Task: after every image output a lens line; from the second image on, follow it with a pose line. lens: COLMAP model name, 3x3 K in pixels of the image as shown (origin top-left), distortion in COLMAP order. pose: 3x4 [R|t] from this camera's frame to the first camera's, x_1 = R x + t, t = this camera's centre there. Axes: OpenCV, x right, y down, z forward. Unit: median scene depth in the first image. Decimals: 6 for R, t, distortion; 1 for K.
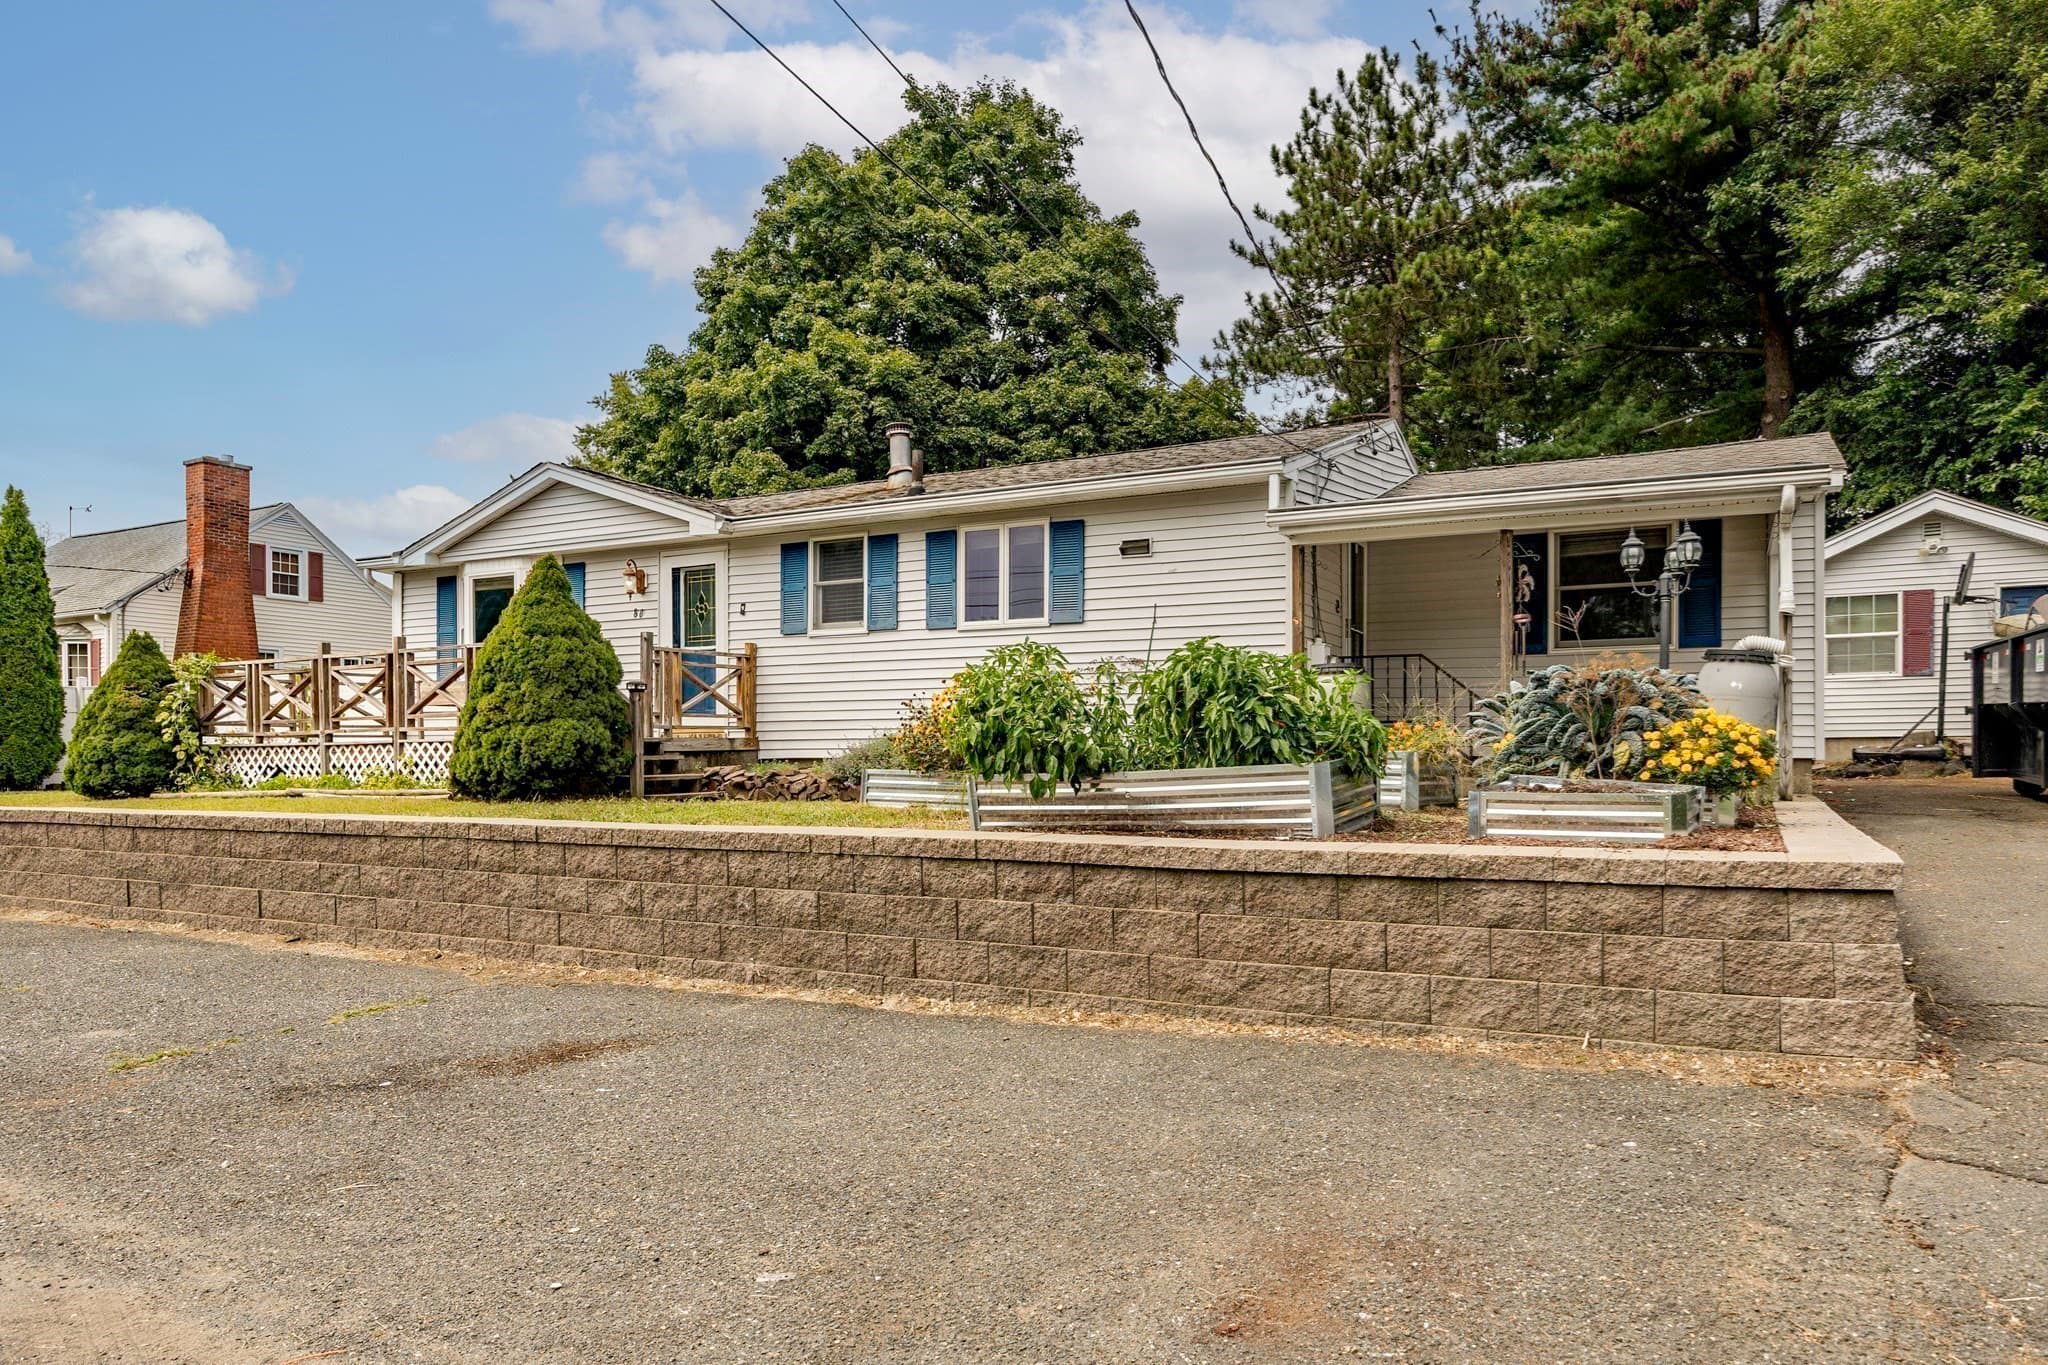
lens RADIAL K [[1331.8, 0, 1072.3], [0, 1331.8, 746.3], [0, 0, 1]] dist [-0.006444, -0.001383]
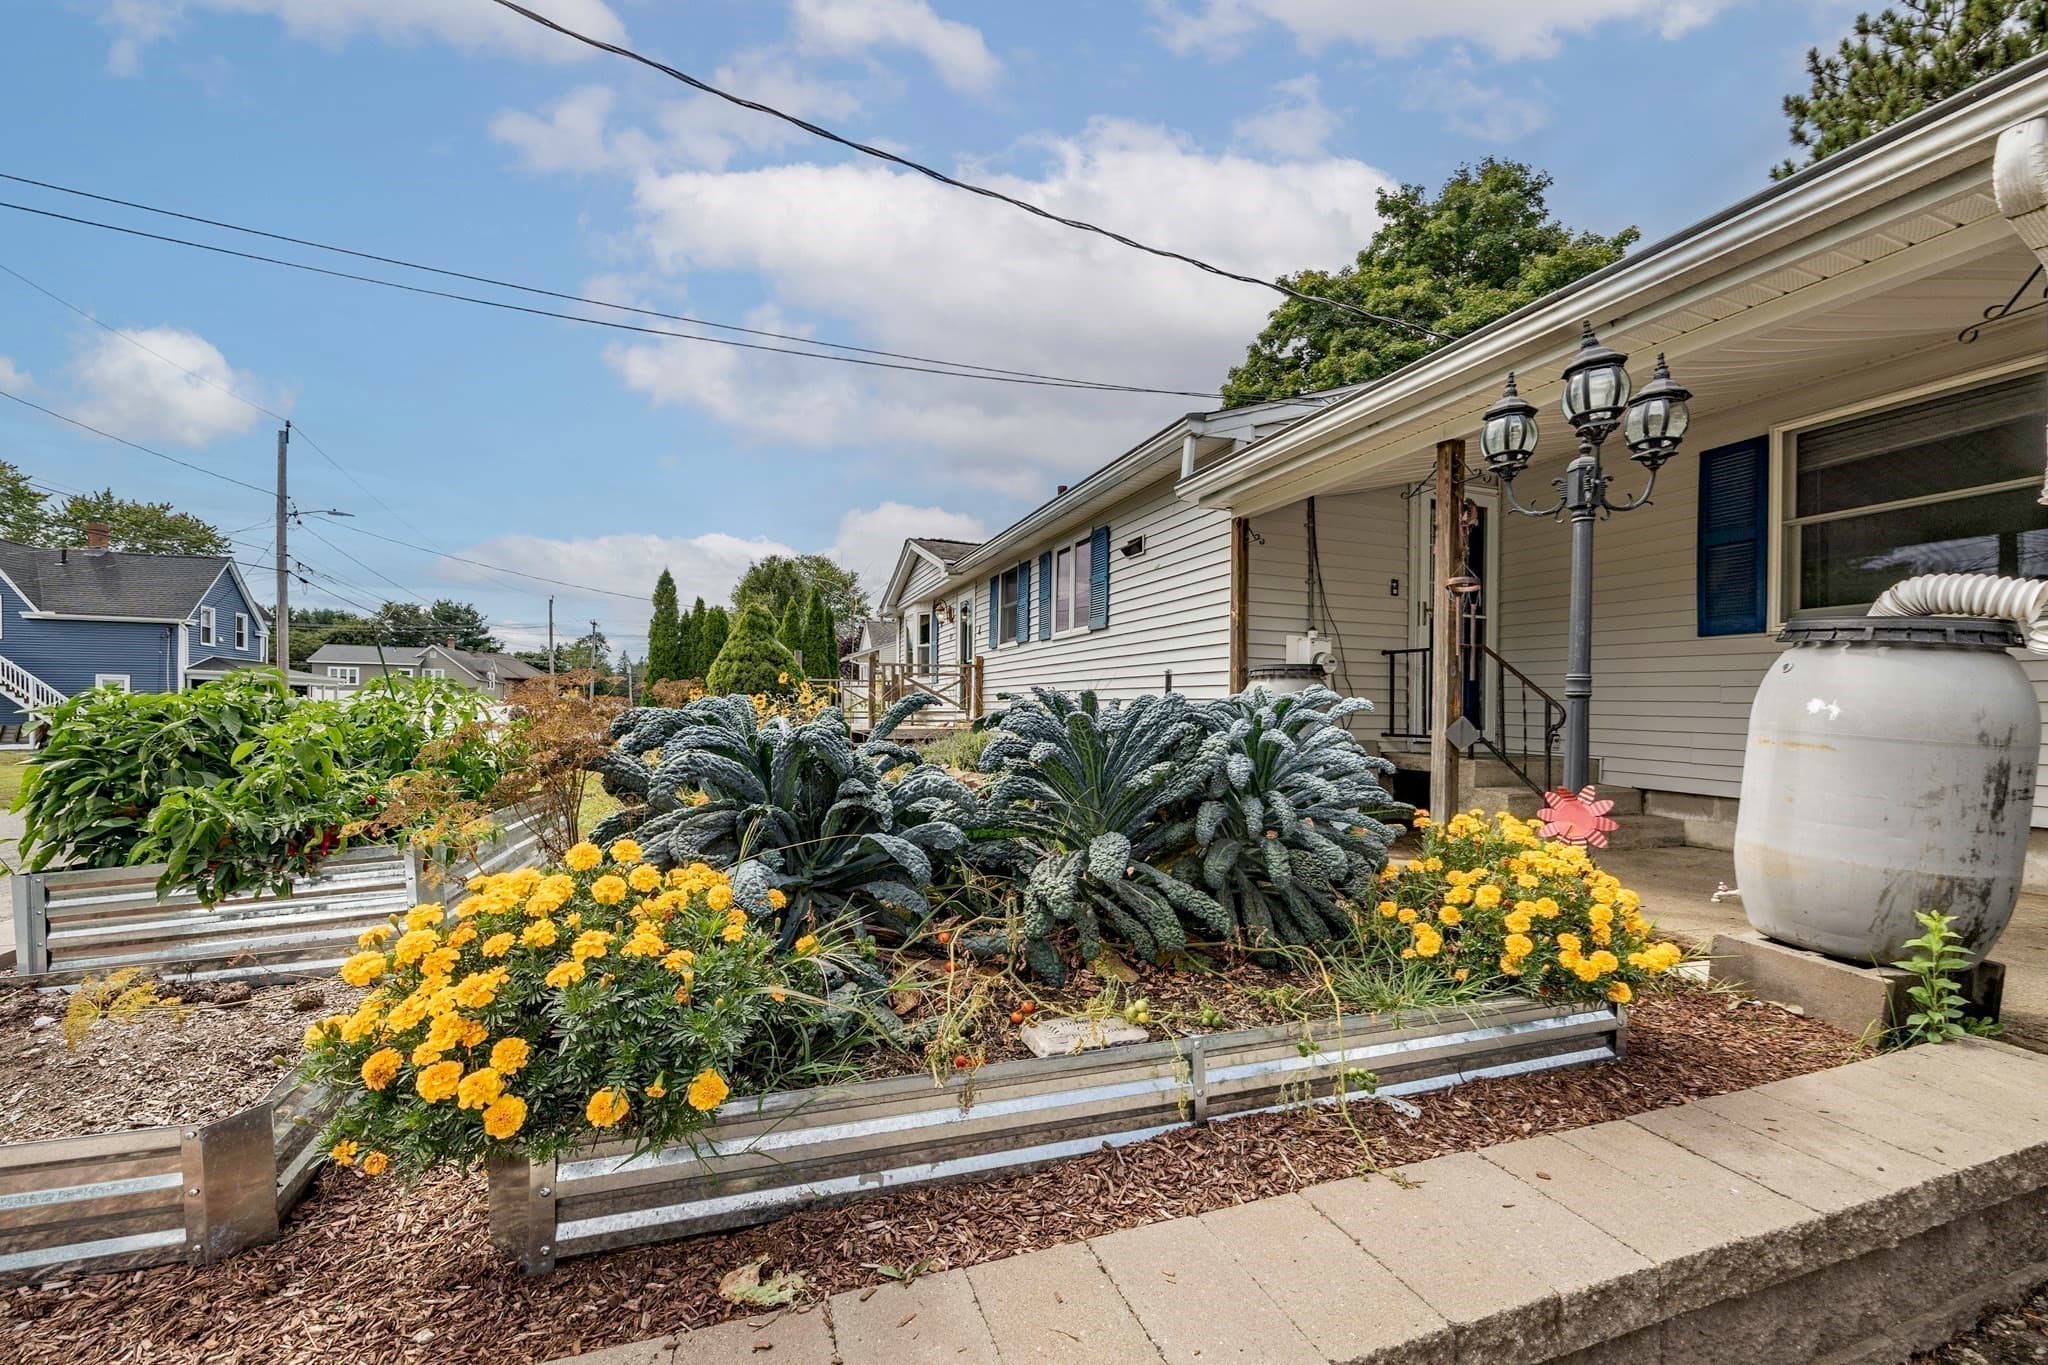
lens RADIAL K [[808.7, 0, 985.3], [0, 808.7, 700.5], [0, 0, 1]] dist [-0.000822, -0.000444]
pose [[0.720569, 0.004159, -0.693371, 0.339314], [-0.009426, 0.999948, -0.003797, -0.032502], [0.693320, 0.009271, 0.720571, 0.465276]]
